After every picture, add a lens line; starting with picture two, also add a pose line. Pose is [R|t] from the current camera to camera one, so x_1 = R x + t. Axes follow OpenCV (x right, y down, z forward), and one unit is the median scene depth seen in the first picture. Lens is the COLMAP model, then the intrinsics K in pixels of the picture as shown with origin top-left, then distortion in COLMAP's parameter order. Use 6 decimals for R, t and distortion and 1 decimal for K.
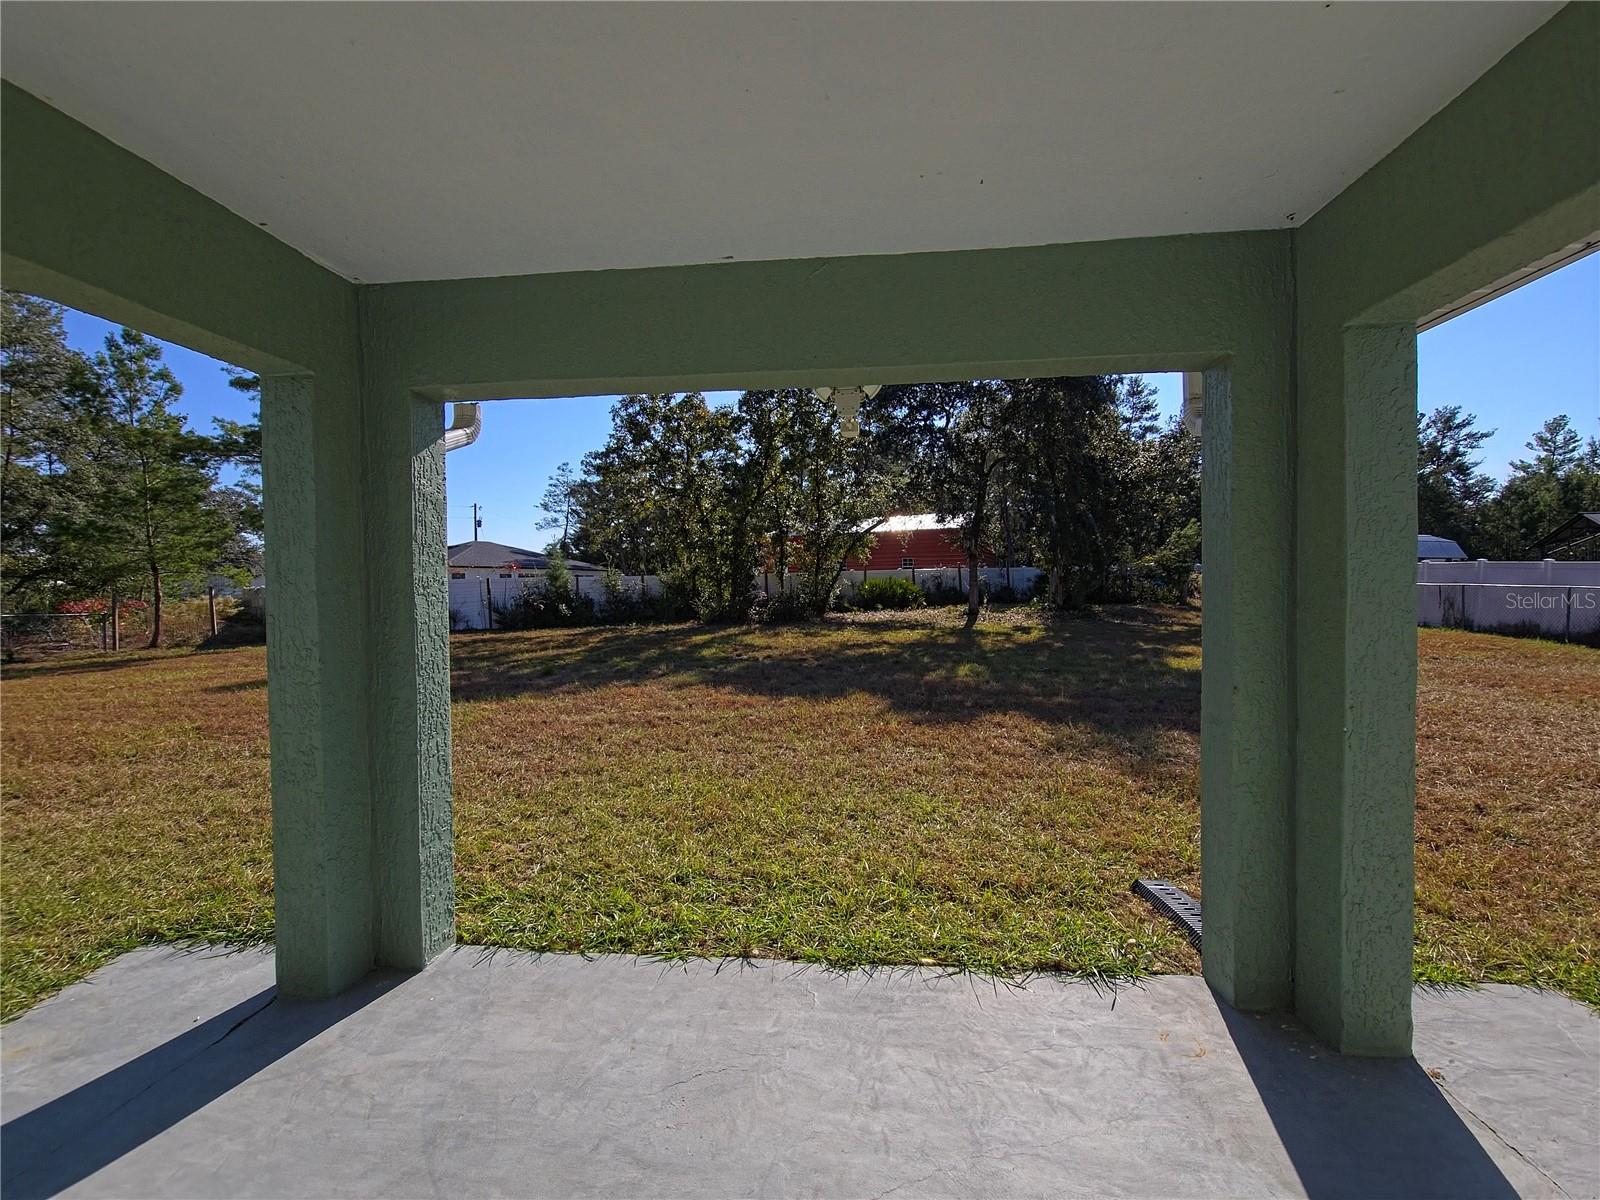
lens RADIAL K [[650.7, 0, 800.0], [0, 650.7, 600.0], [0, 0, 1]] dist [0.001371, -0.005073]
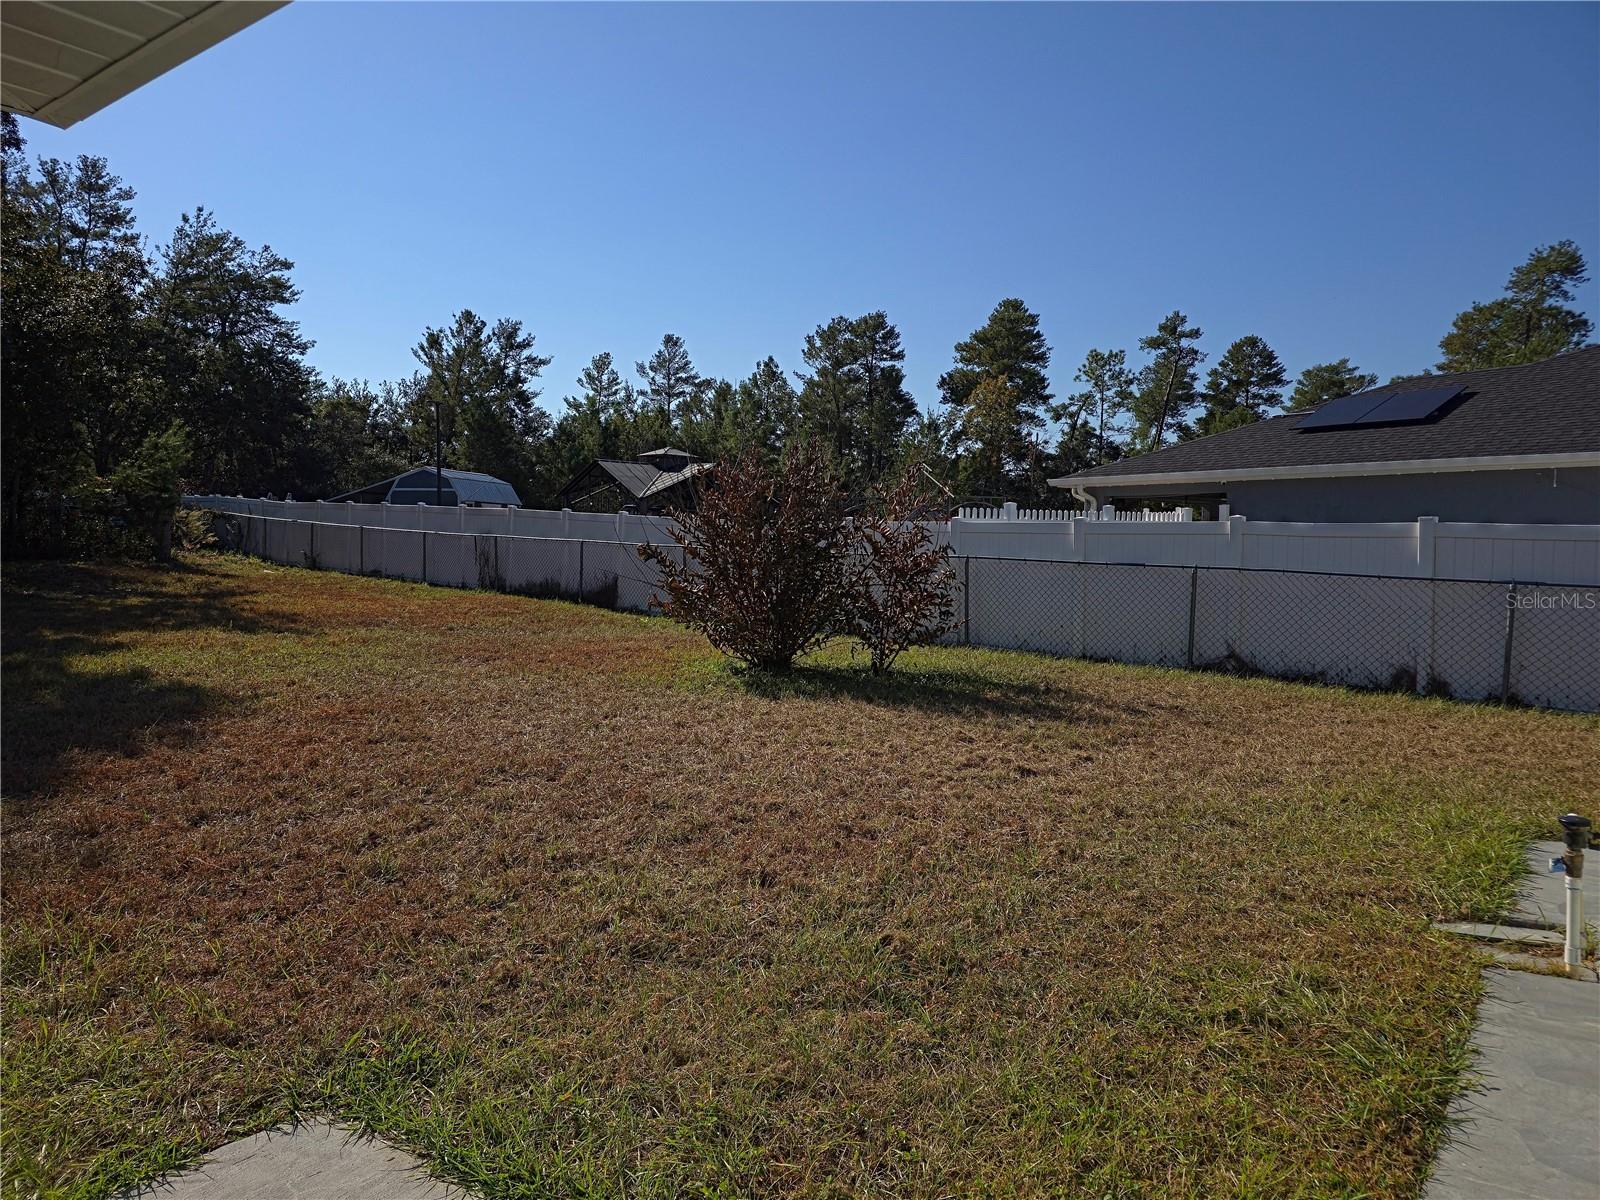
lens RADIAL K [[1038.3, 0, 800.0], [0, 1038.3, 600.0], [0, 0, 1]] dist [0.001463, -0.001833]
pose [[0.514542, -0.033593, 0.856807, 0.049520], [-0.004940, 0.999100, 0.042139, -0.000119], [-0.857451, -0.025915, 0.513913, -0.002387]]
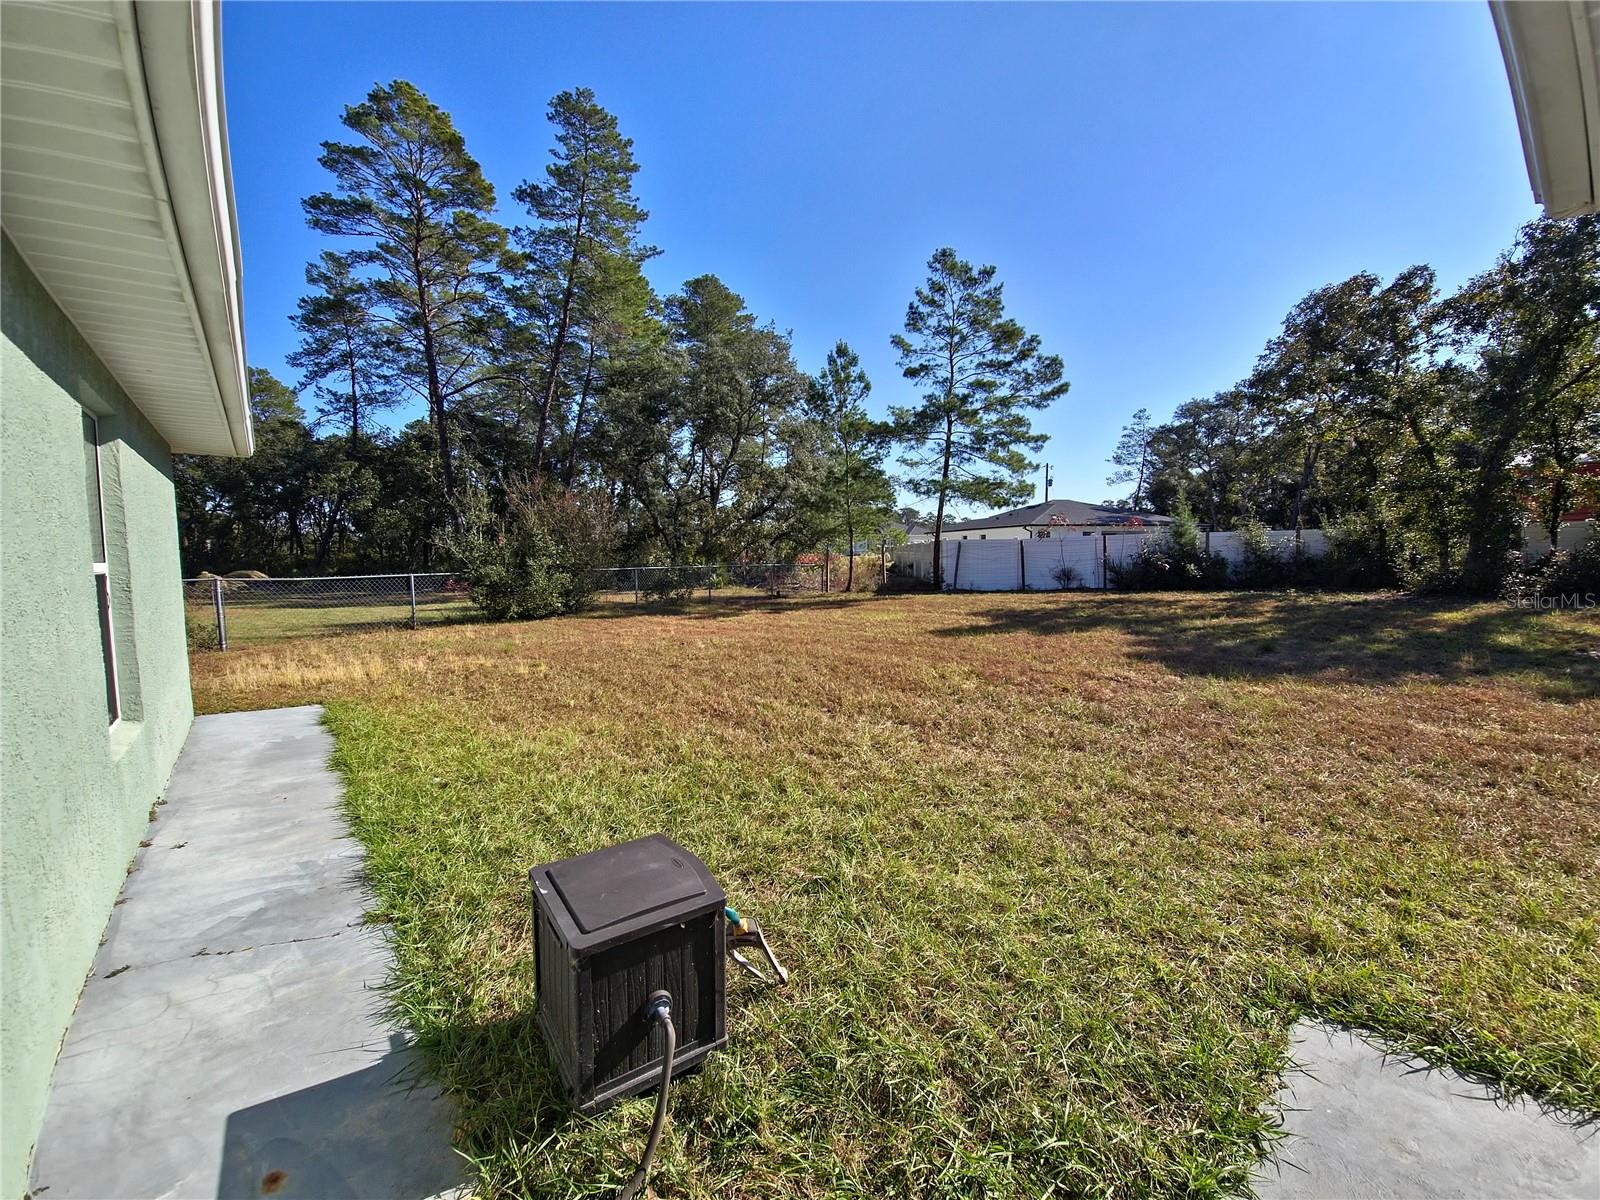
lens RADIAL K [[648.7, 0, 801.1], [0, 648.7, 595.9], [0, 0, 1]] dist [0.027783, -0.020330]
pose [[0.701691, 0.053806, -0.710447, -0.120428], [-0.013179, 0.997954, 0.062563, 0.001458], [0.712360, -0.034537, 0.700964, 0.009770]]
